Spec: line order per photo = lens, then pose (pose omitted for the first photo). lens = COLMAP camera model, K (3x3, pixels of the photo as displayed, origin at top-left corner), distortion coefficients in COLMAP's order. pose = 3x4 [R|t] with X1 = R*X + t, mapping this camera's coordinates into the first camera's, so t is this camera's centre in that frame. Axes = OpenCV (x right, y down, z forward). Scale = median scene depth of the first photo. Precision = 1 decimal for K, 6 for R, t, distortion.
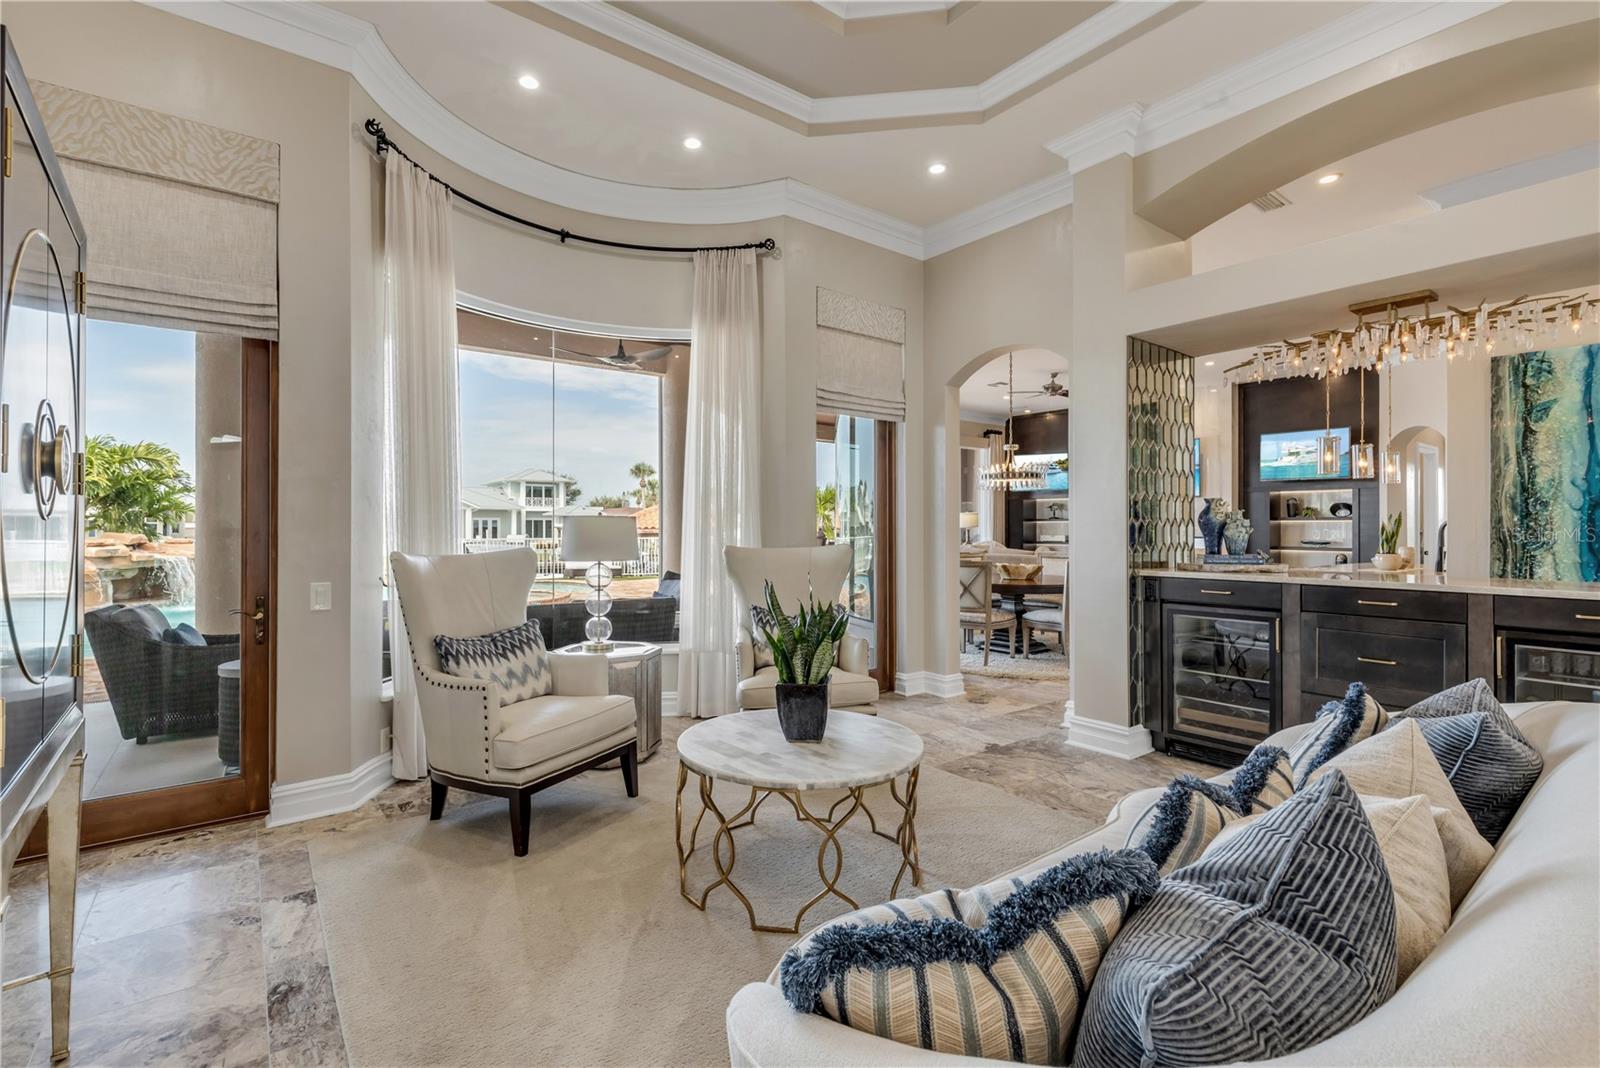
lens RADIAL K [[726.3, 0, 798.1], [0, 726.3, 524.4], [0, 0, 1]] dist [0.002788, -0.000743]
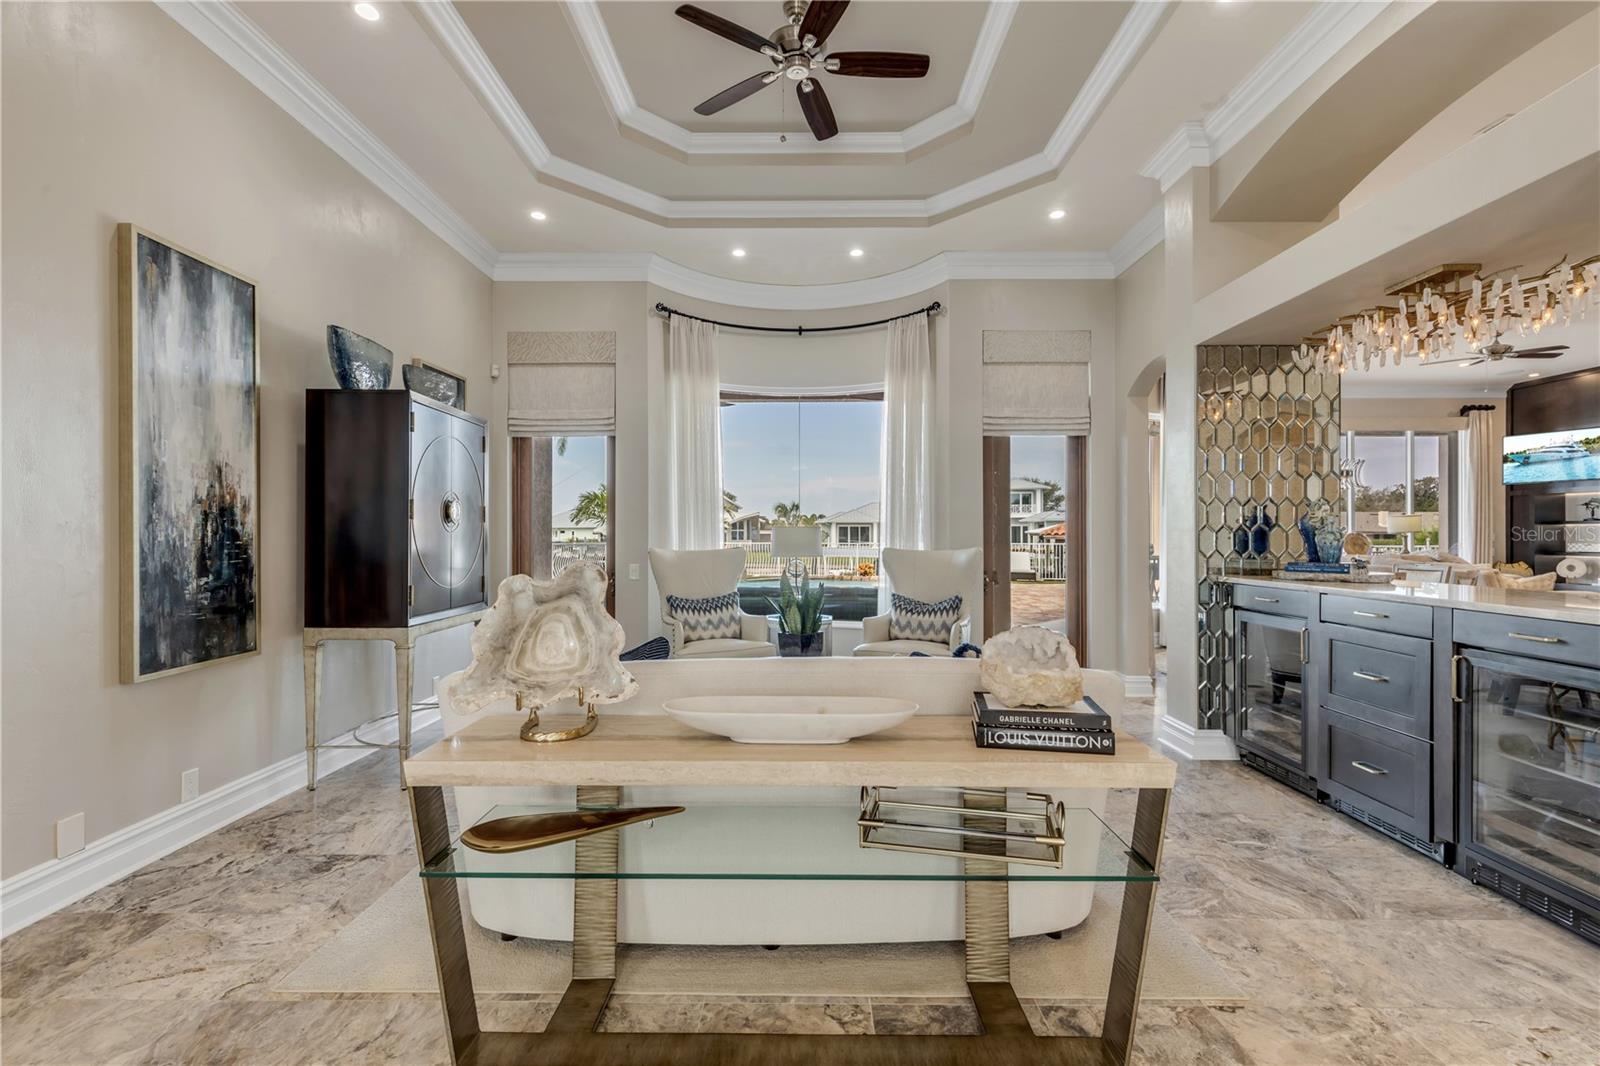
lens RADIAL K [[726.3, 0, 793.4], [0, 726.3, 533.4], [0, 0, 1]] dist [0.002788, -0.000743]
pose [[0.783427, -0.001215, -0.621483, 0.545149], [0.004019, 0.999987, 0.003112, -0.001595], [0.621471, -0.004936, 0.783422, -0.128829]]
